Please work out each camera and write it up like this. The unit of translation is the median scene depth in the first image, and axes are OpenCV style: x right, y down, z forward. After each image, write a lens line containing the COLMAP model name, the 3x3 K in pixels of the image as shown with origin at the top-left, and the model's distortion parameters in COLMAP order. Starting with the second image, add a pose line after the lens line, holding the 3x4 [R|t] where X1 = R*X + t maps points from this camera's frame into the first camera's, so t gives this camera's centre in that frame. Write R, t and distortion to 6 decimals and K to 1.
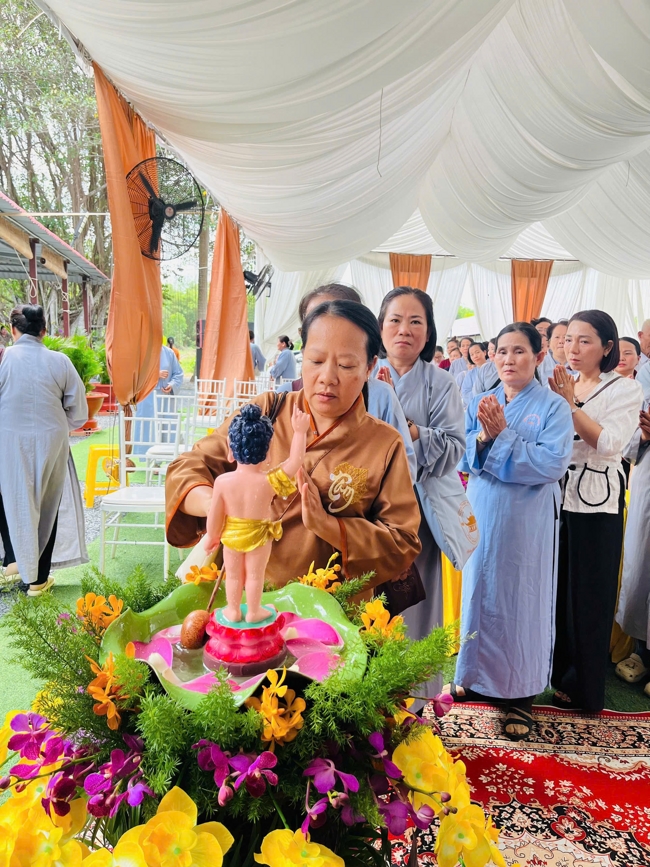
lens RADIAL K [[660.8, 0, 330.3], [0, 660.8, 431.6], [0, 0, 1]] dist [0.054080, -0.062975]
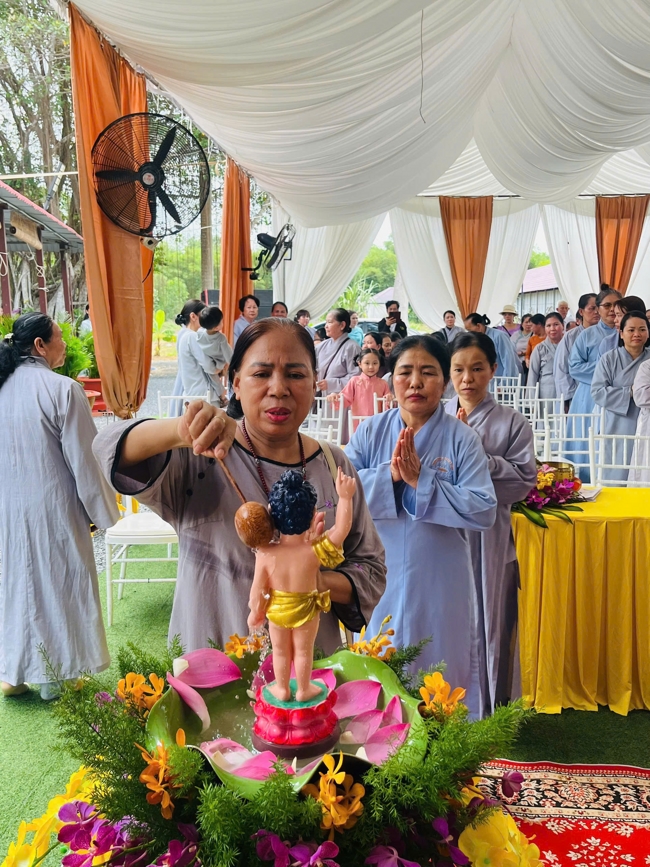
lens RADIAL K [[836.9, 0, 330.9], [0, 836.9, 437.3], [0, 0, 1]] dist [0.027147, 0.000000]
pose [[0.997930, -0.039572, -0.050692, -0.001347], [0.040691, 0.998946, 0.021237, -0.040761], [0.049798, -0.023256, 0.998489, -0.064697]]
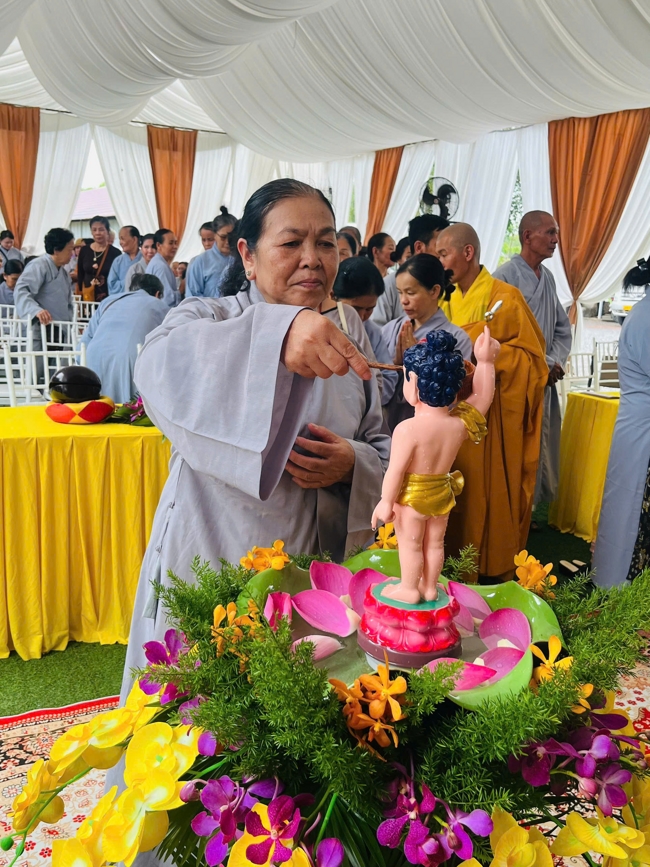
lens RADIAL K [[836.9, 0, 318.7], [0, 836.9, 431.6], [0, 0, 1]] dist [0.027147, 0.000000]
pose [[0.873057, -0.090575, 0.479133, -0.269354], [0.041724, 0.992870, 0.111662, -0.014067], [-0.485830, -0.077496, 0.870611, 0.073028]]
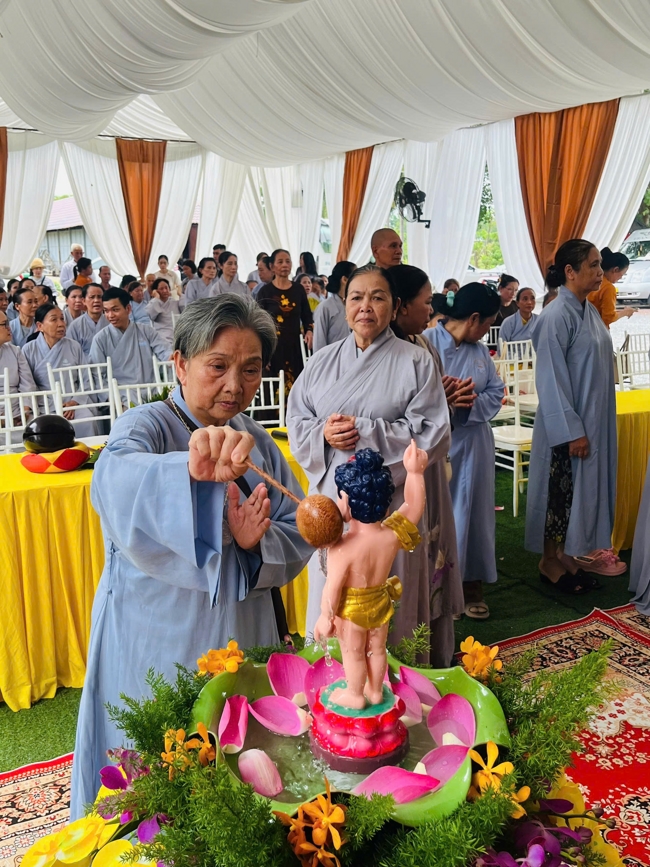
lens RADIAL K [[836.9, 0, 319.1], [0, 836.9, 434.9], [0, 0, 1]] dist [0.027147, 0.000000]
pose [[0.860787, -0.146563, 0.487406, -0.246773], [0.097801, 0.987426, 0.124198, -0.070885], [-0.499480, -0.059240, 0.864298, 0.052603]]
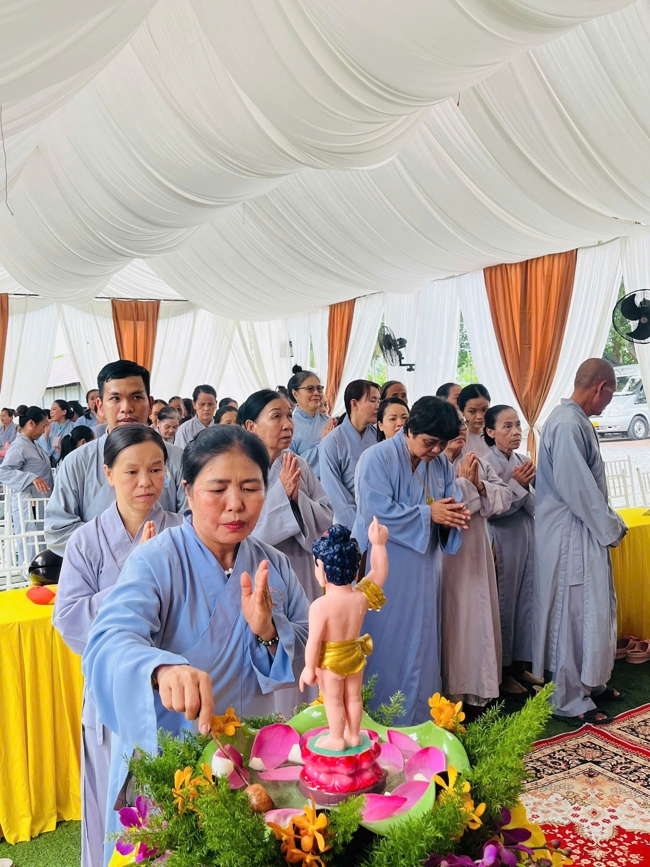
lens RADIAL K [[836.9, 0, 331.4], [0, 836.9, 448.7], [0, 0, 1]] dist [0.027147, 0.000000]
pose [[0.845058, -0.100832, 0.525080, -0.286741], [0.135925, 0.990307, -0.028586, -0.044119], [-0.517108, 0.095529, 0.850572, -0.028732]]
